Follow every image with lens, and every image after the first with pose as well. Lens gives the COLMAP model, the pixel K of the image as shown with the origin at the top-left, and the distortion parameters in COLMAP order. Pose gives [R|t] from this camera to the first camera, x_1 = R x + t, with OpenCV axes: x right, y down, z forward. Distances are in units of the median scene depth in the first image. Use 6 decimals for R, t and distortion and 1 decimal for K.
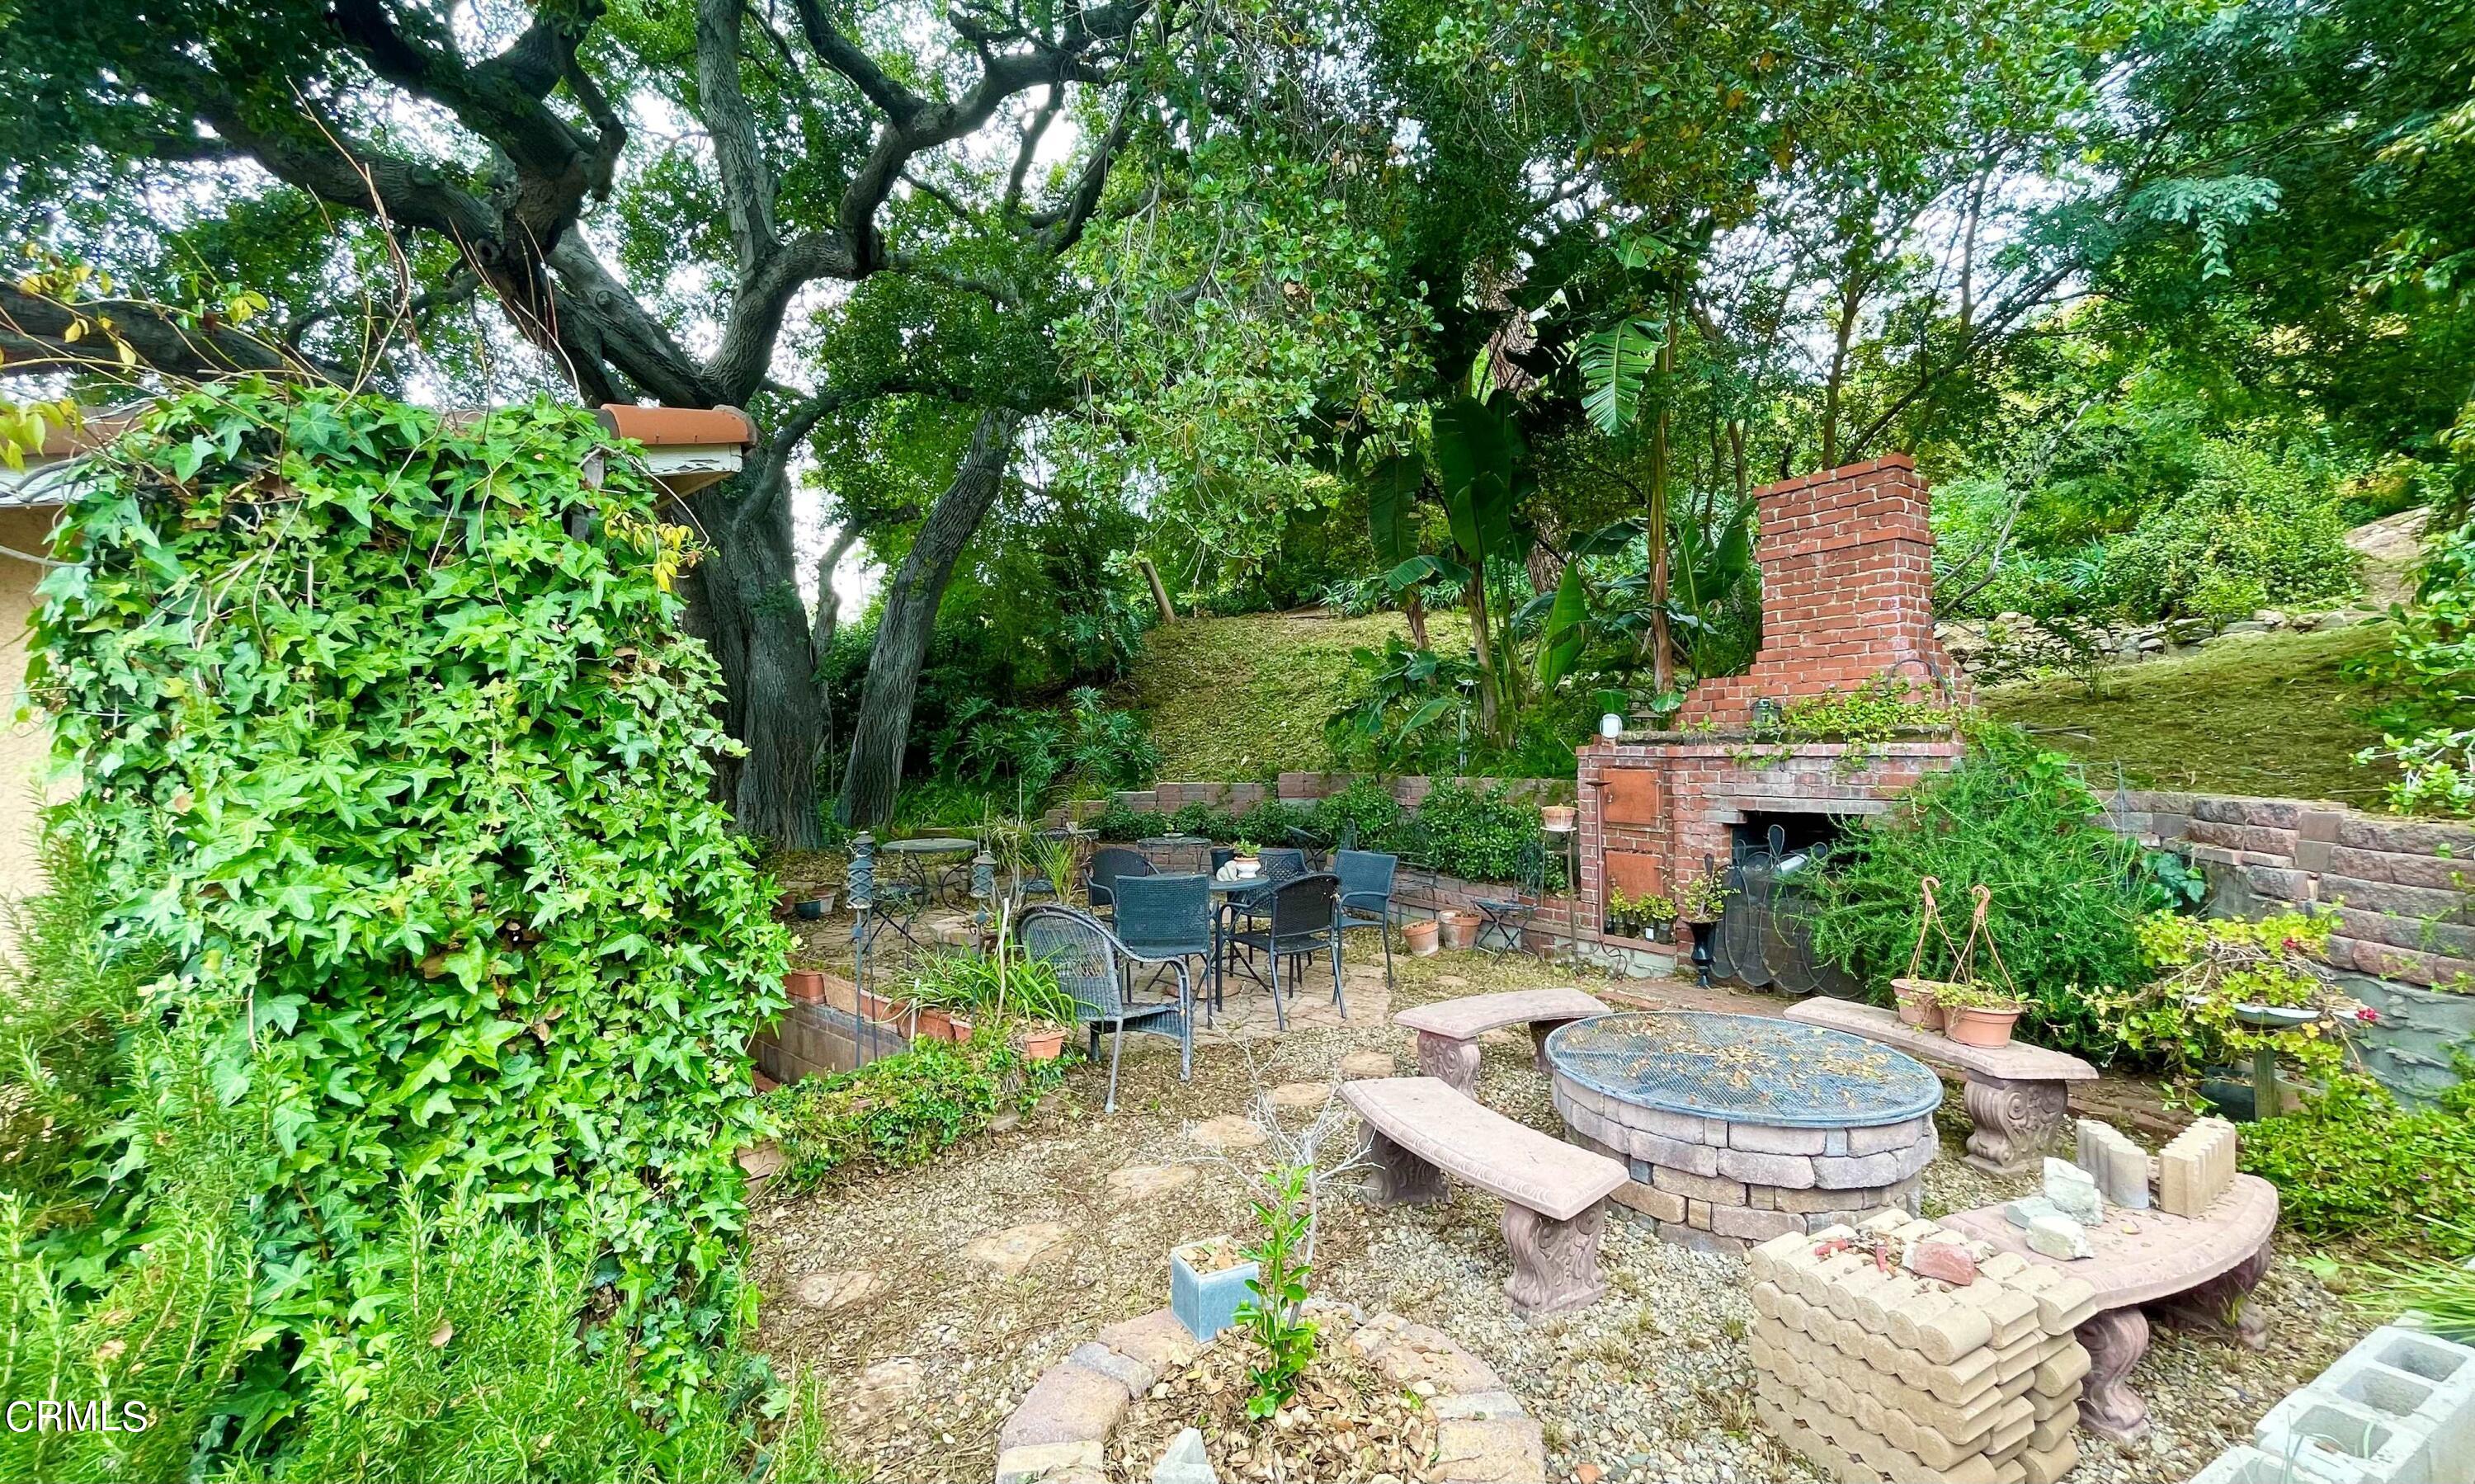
lens RADIAL K [[990.5, 0, 1238.7], [0, 990.5, 681.1], [0, 0, 1]] dist [0.001524, -0.000088]
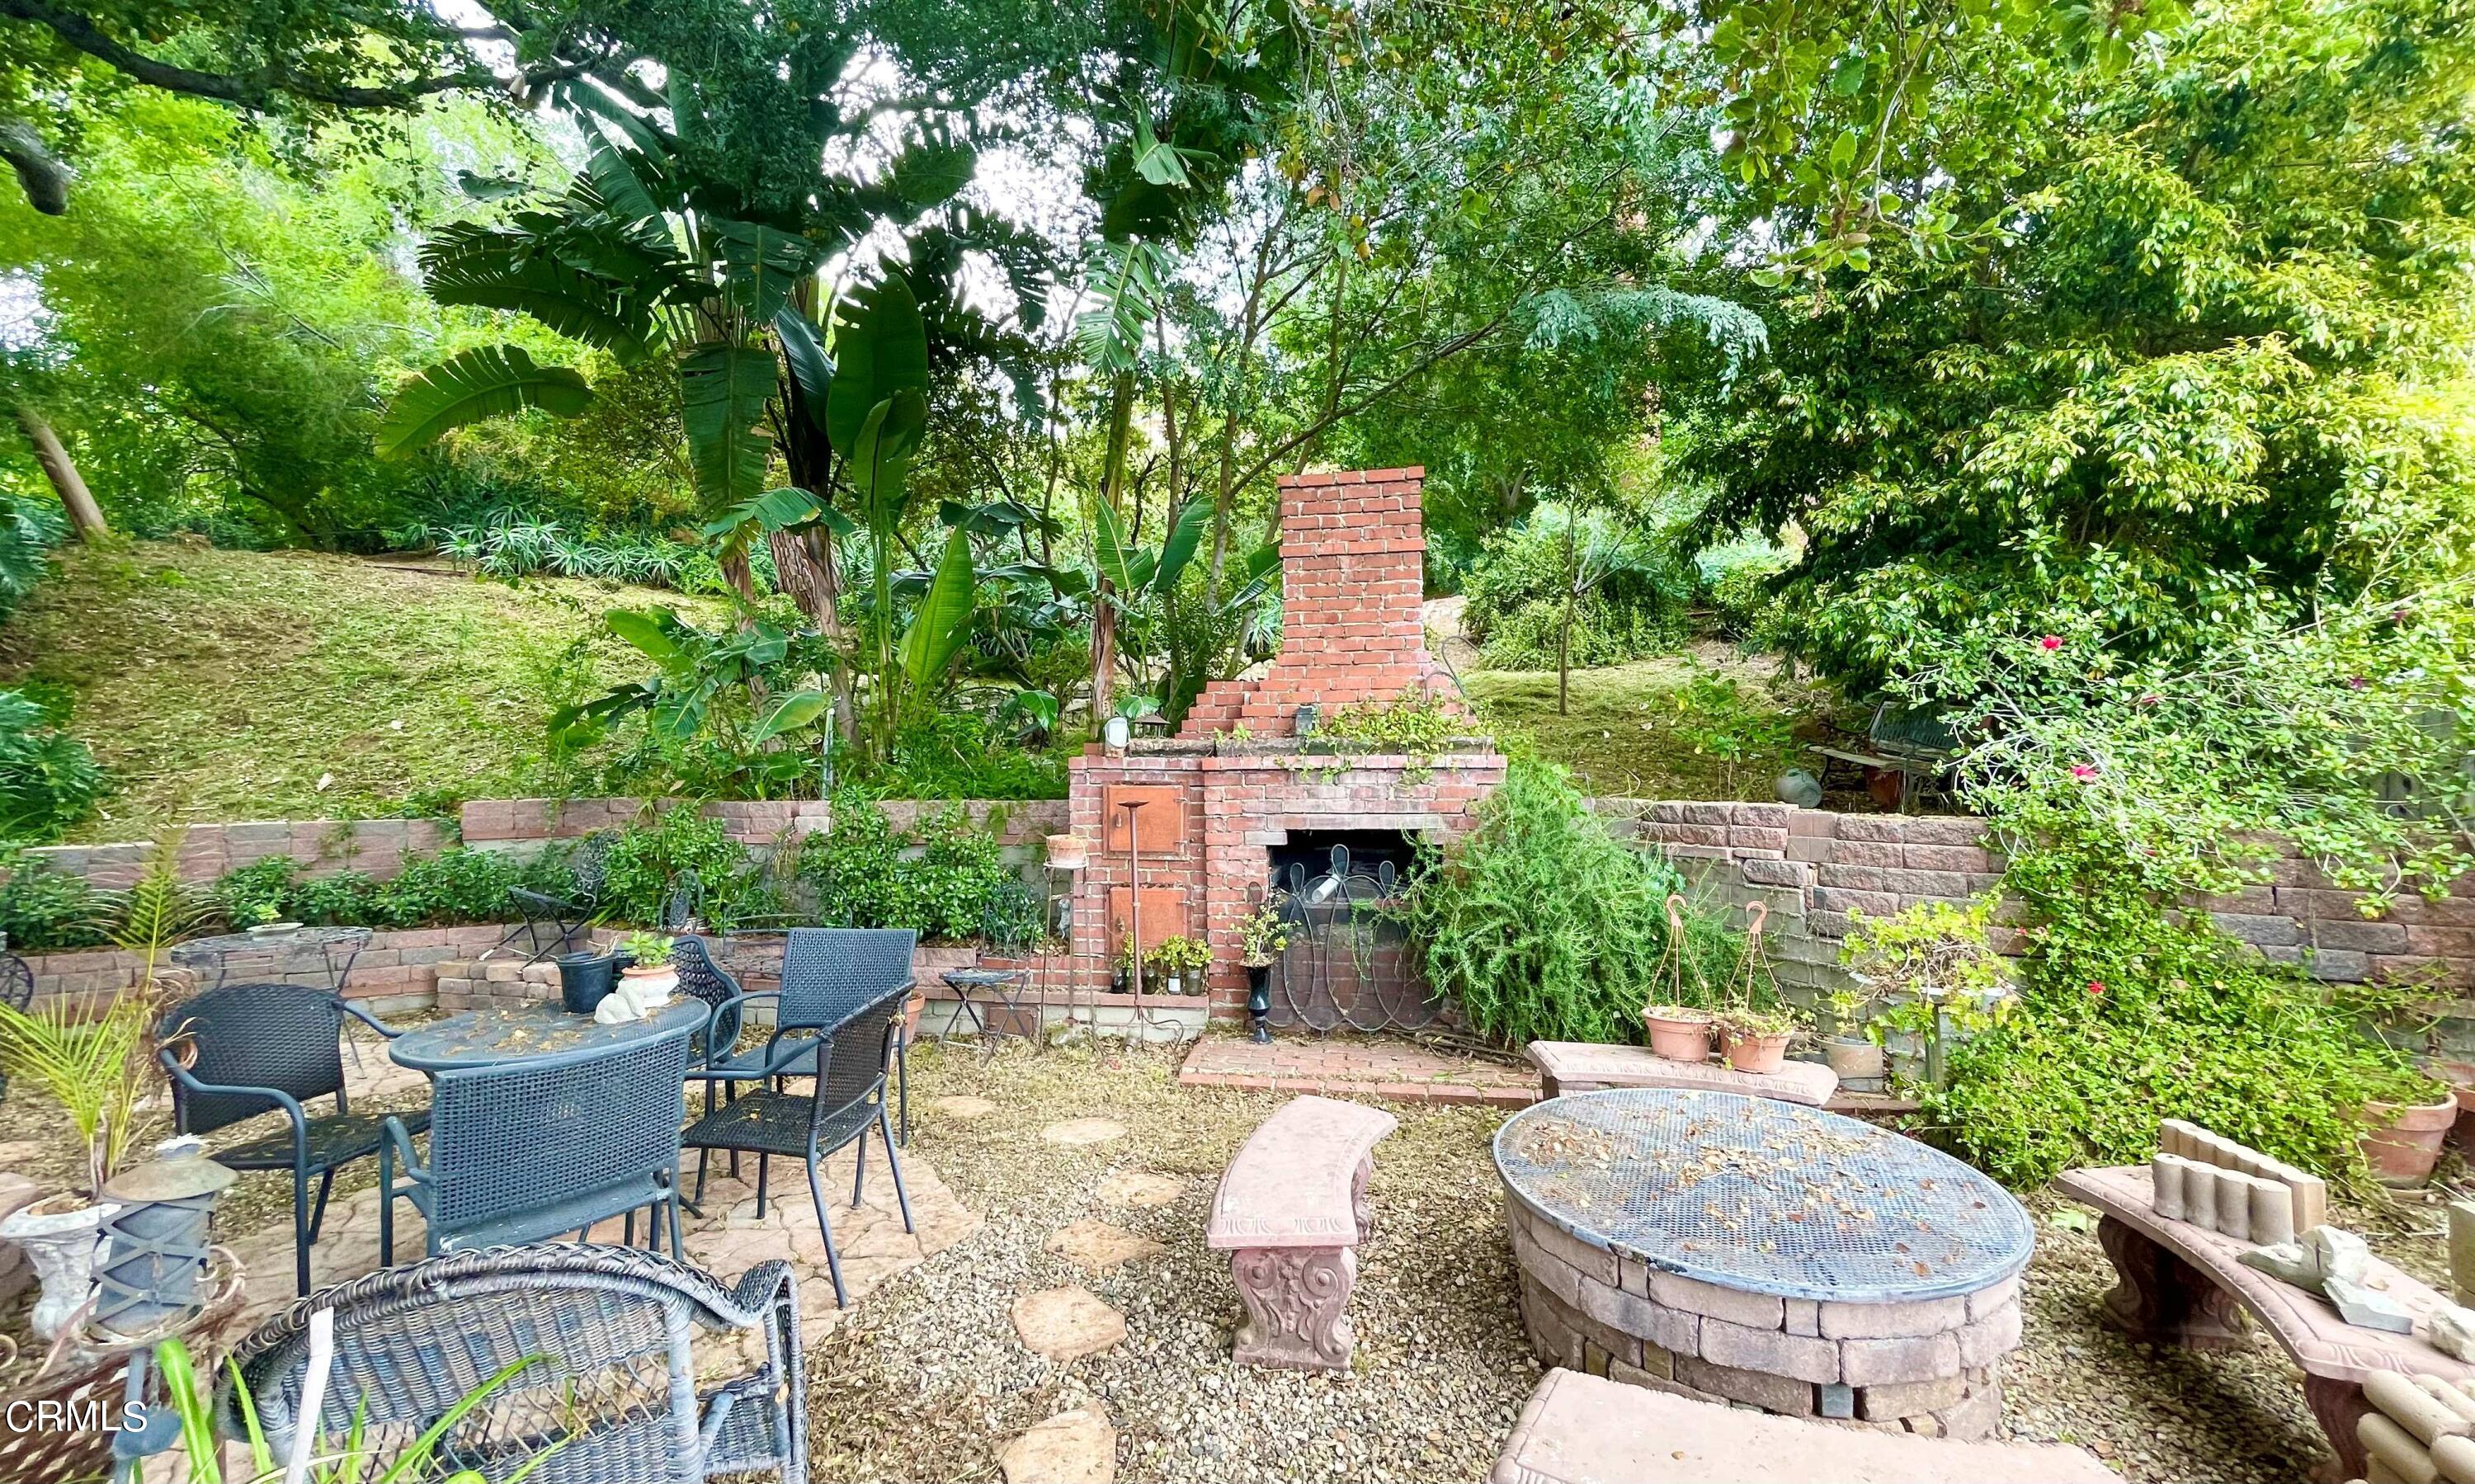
lens RADIAL K [[990.5, 0, 1238.7], [0, 990.5, 681.1], [0, 0, 1]] dist [0.001524, -0.000088]
pose [[0.668858, 0.064642, 0.740575, -0.181001], [-0.052406, 0.997834, -0.039766, 0.034420], [-0.741541, -0.012212, 0.670796, 0.429920]]
